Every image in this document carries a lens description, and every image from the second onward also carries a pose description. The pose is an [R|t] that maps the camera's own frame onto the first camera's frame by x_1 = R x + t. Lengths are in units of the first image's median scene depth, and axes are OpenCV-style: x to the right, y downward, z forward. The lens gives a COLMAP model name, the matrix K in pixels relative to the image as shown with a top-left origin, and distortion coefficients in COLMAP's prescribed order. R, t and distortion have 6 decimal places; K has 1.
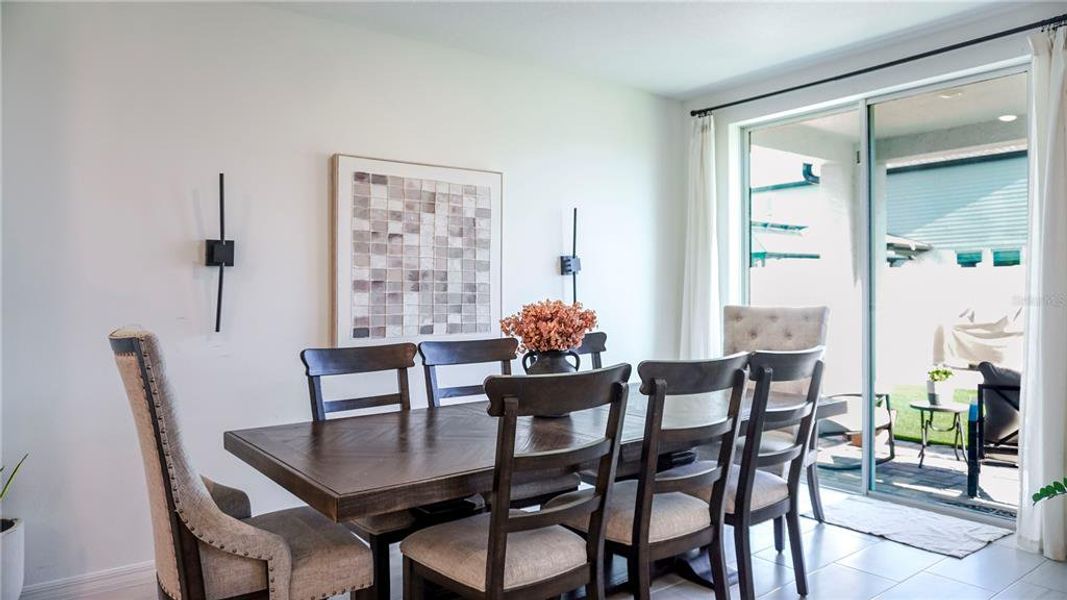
lens RADIAL K [[724.2, 0, 545.1], [0, 724.2, 291.5], [0, 0, 1]] dist [-0.044598, 0.028769]
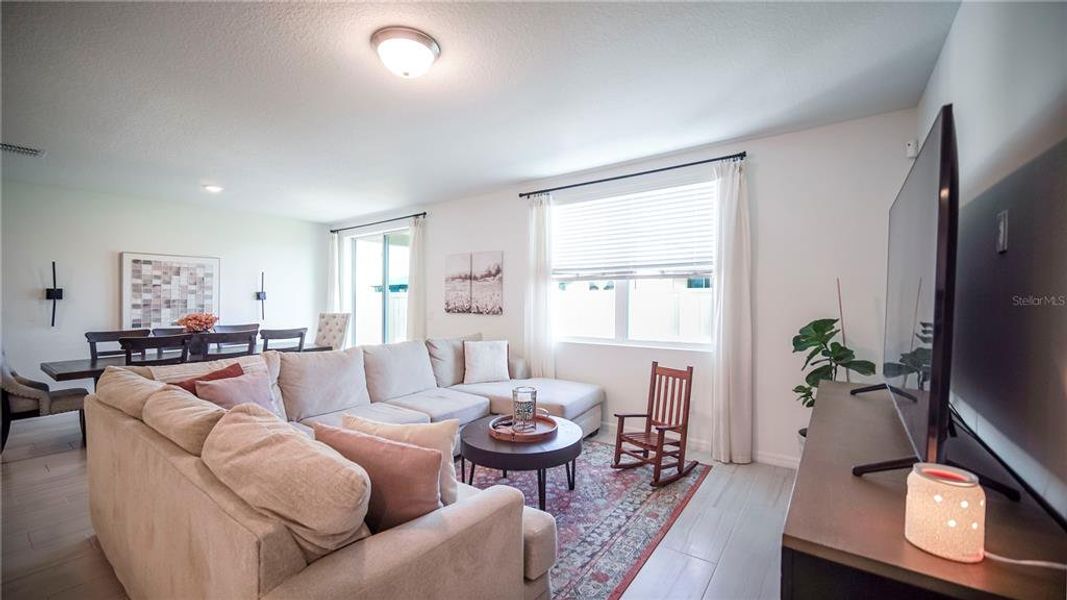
lens RADIAL K [[433.5, 0, 540.7], [0, 433.5, 301.4], [0, 0, 1]] dist [-0.000778, 0.001522]
pose [[0.962712, -0.000282, 0.270527, 0.662852], [-0.001470, 0.999979, 0.006273, -0.035515], [-0.270523, -0.006437, 0.962692, -0.776194]]
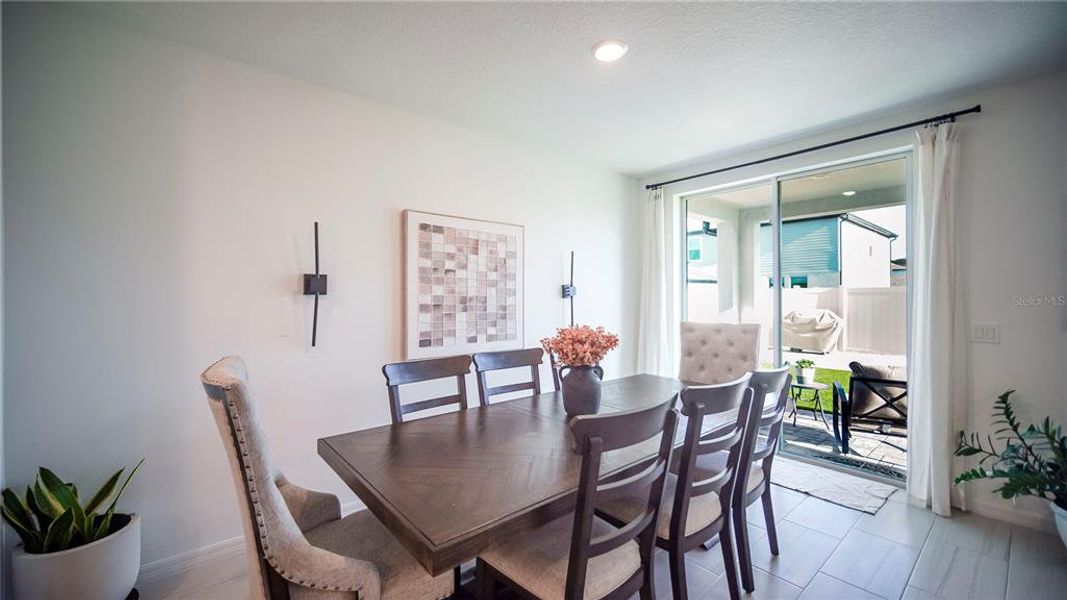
lens RADIAL K [[421.2, 0, 536.5], [0, 421.2, 304.6], [0, 0, 1]] dist [0.004349, -0.000602]
pose [[0.998687, 0.005547, 0.050932, -0.087604], [-0.006511, 0.999802, 0.018780, -0.031102], [-0.050817, -0.019087, 0.998526, 0.206328]]
